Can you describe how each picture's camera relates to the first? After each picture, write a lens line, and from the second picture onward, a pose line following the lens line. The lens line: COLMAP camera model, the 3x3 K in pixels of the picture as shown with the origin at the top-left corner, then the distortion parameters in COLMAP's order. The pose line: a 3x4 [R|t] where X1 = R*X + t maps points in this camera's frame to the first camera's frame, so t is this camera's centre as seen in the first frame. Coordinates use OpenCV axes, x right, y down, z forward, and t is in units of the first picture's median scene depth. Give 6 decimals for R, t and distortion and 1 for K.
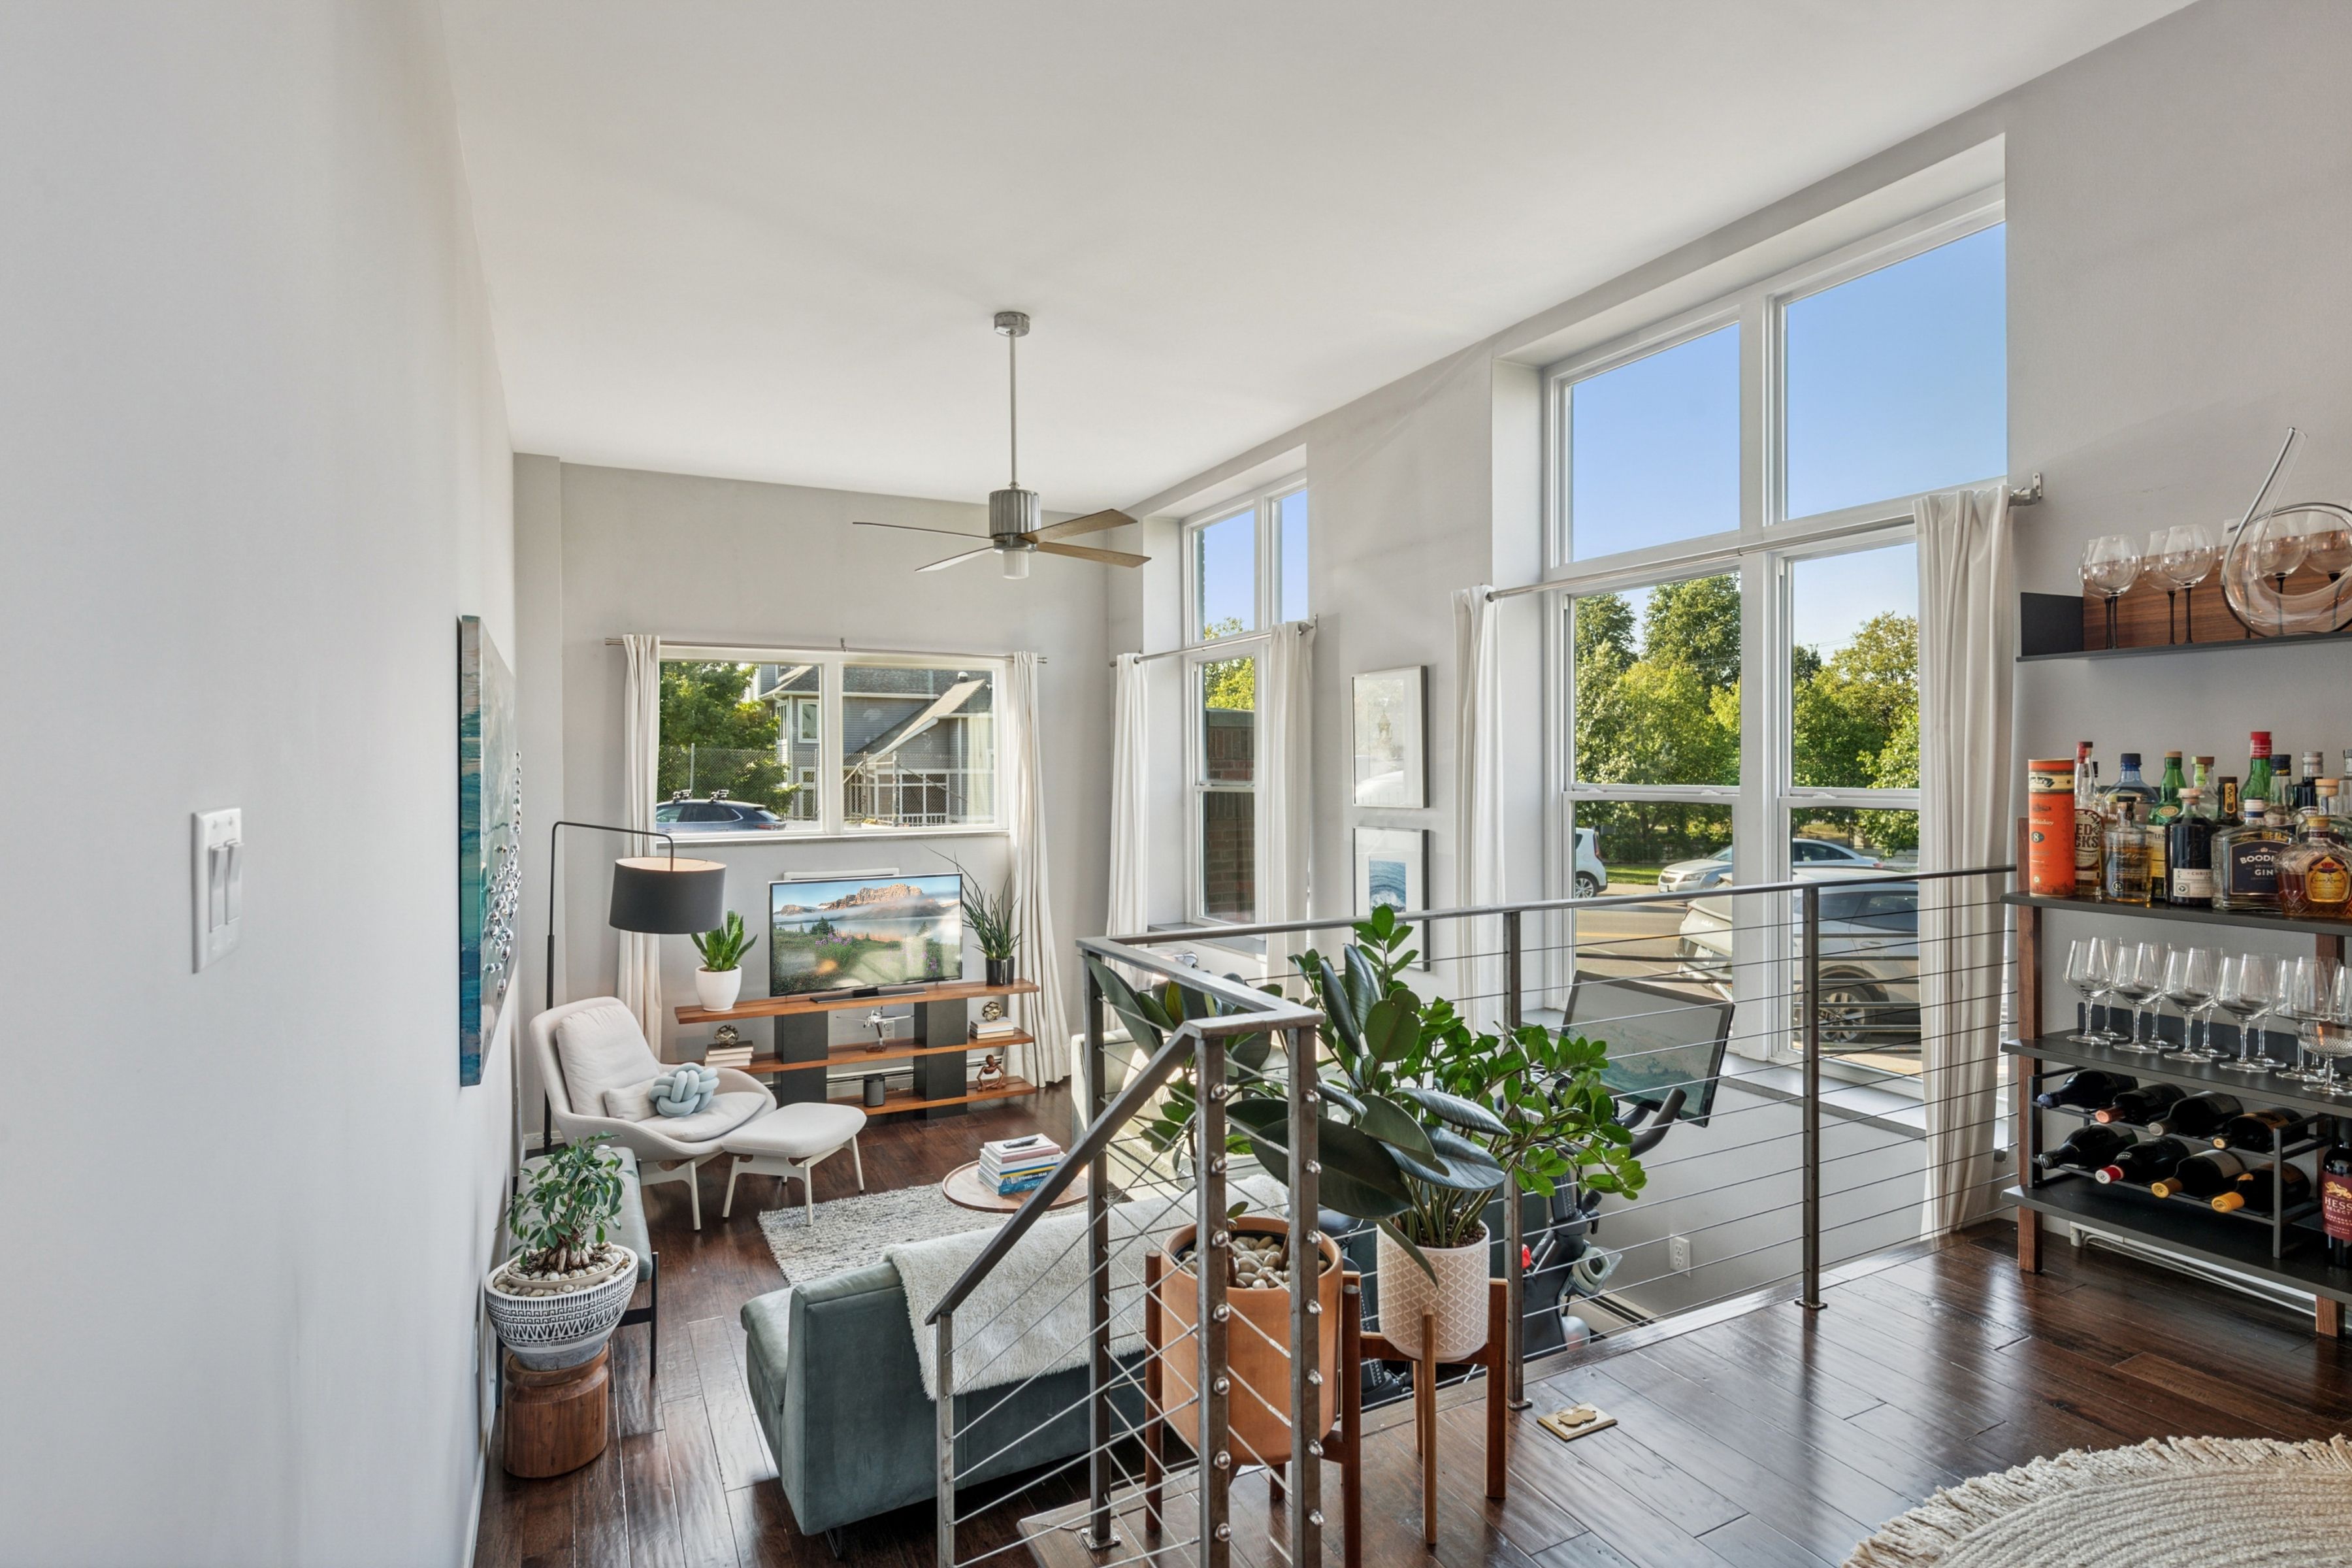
lens RADIAL K [[1230.7, 0, 1178.1], [0, 1230.7, 759.6], [0, 0, 1]] dist [-0.010462, 0.002357]
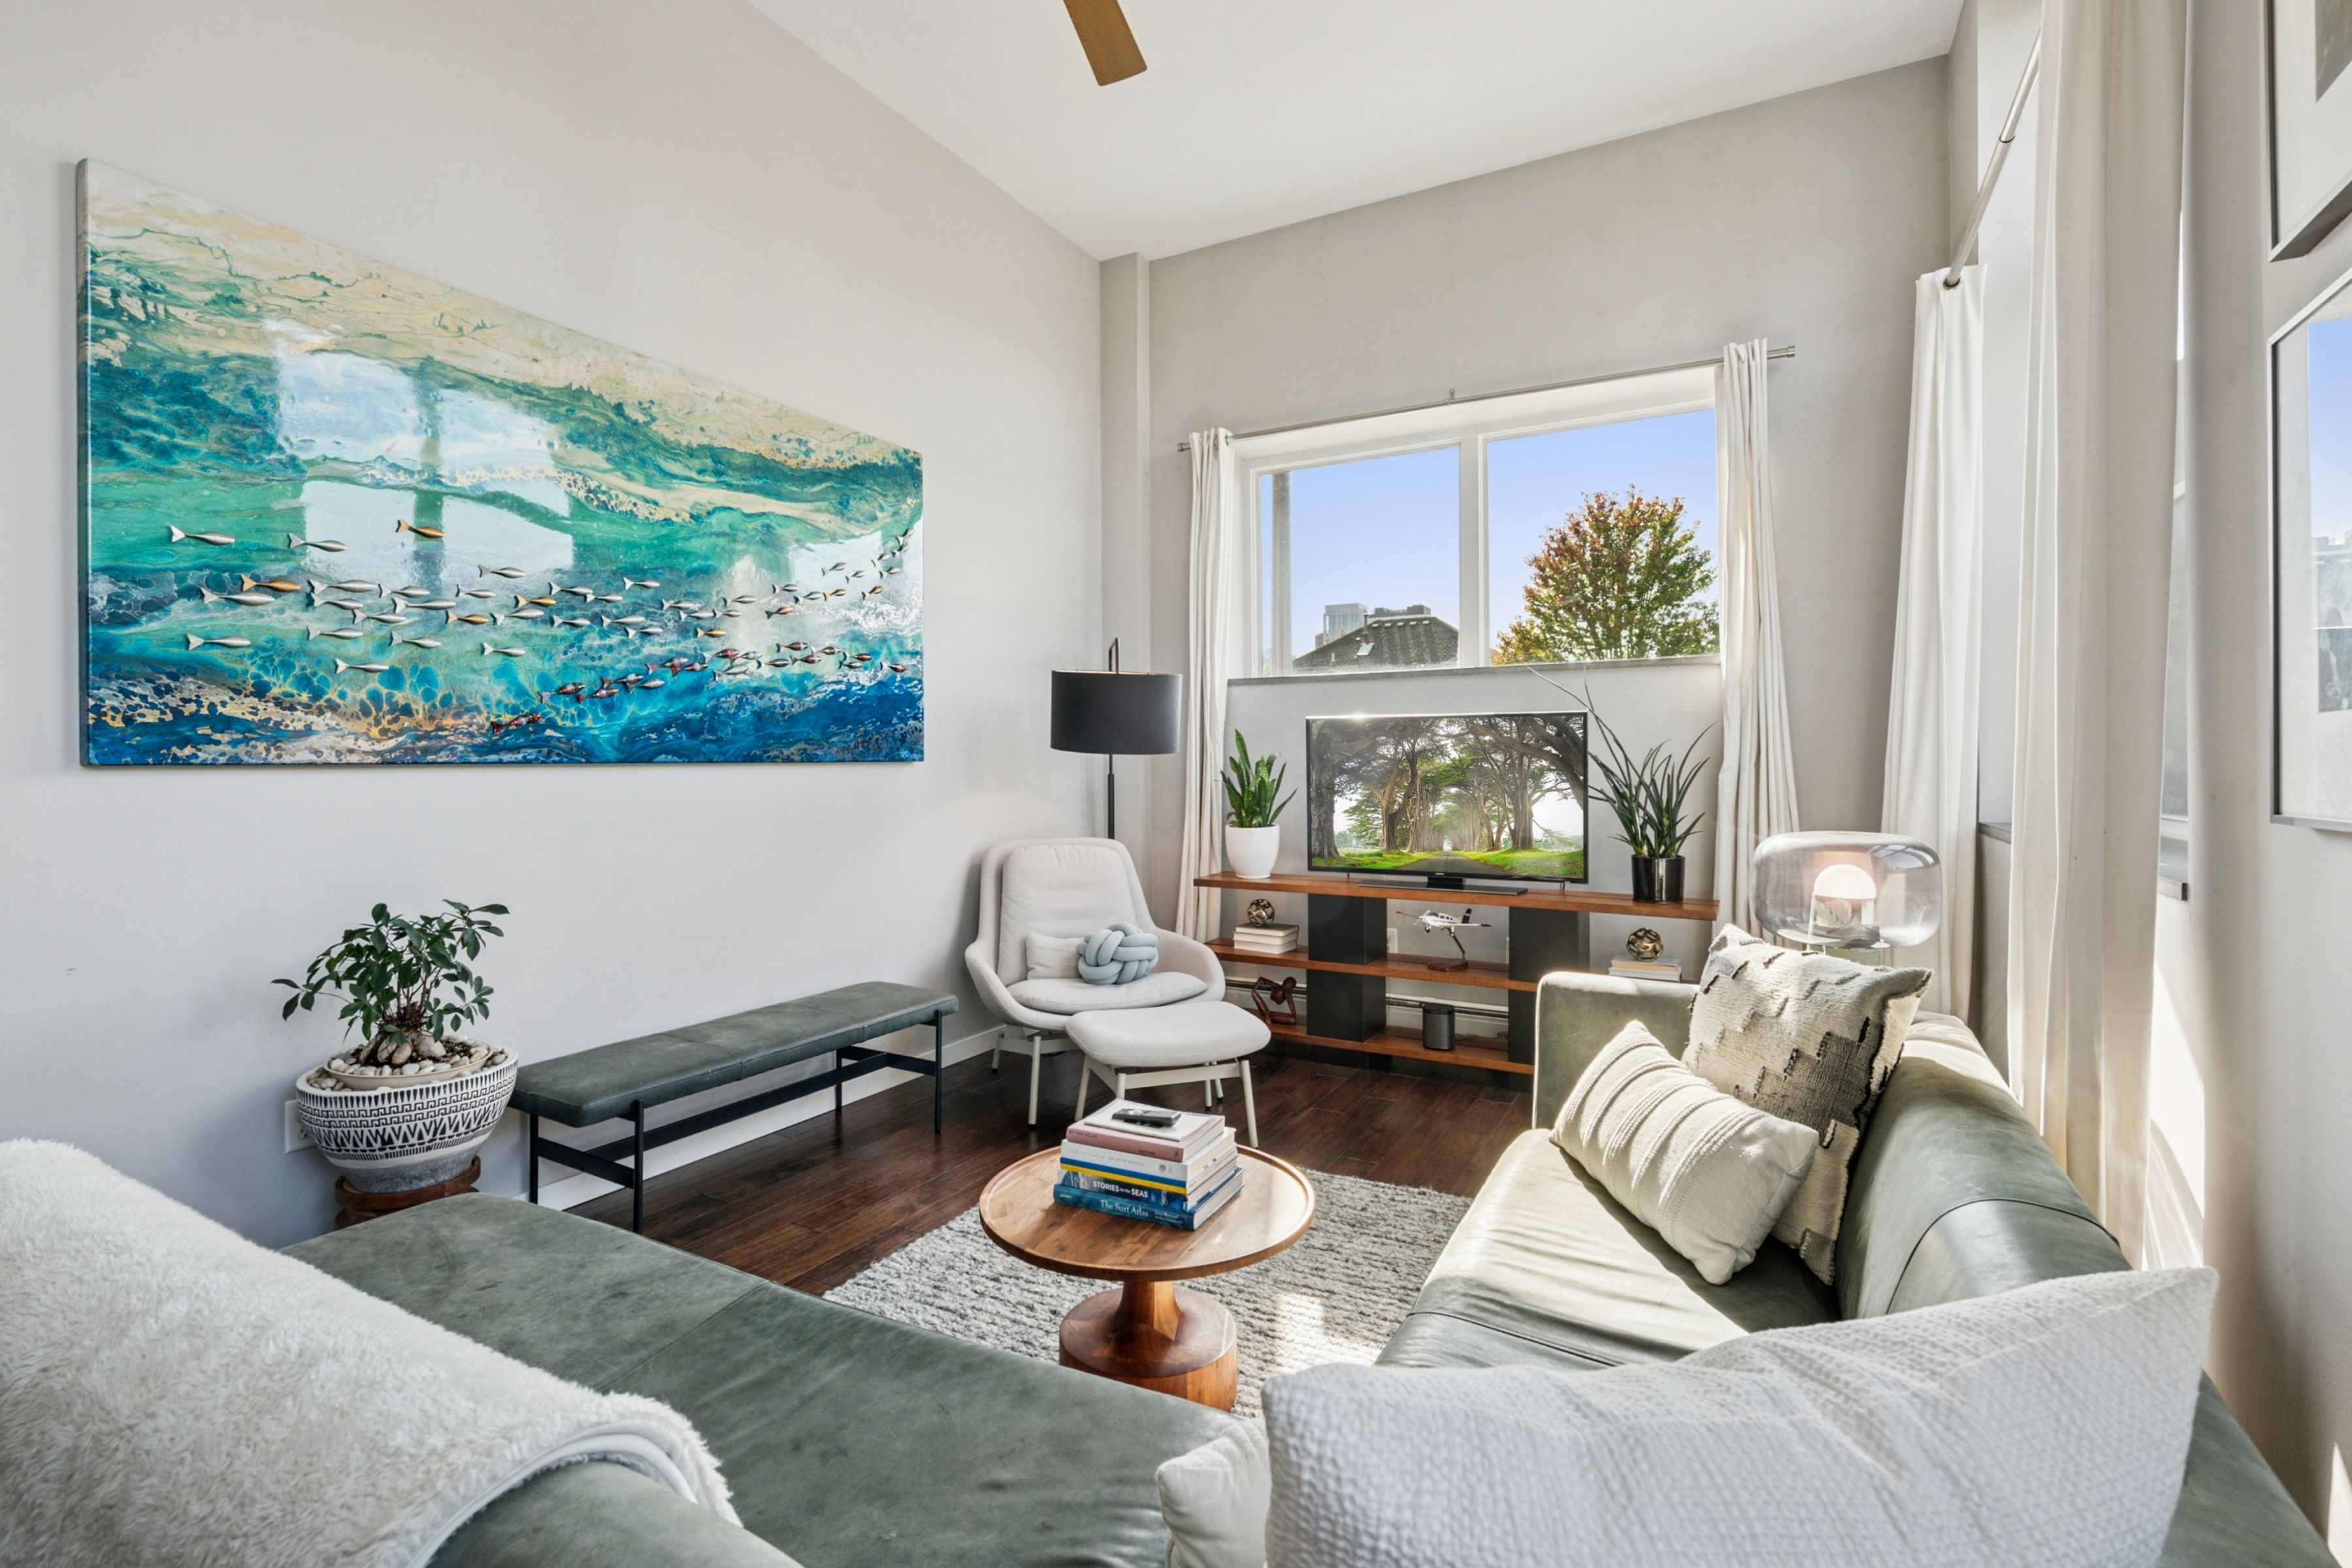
lens RADIAL K [[1059.4, 0, 1167.7], [0, 1059.4, 767.4], [0, 0, 1]] dist [-0.011751, -0.000266]
pose [[0.548897, 0.007033, -0.835861, 0.209601], [0.002772, 0.999944, 0.010234, 0.154158], [0.835886, -0.007935, 0.548846, 0.713420]]
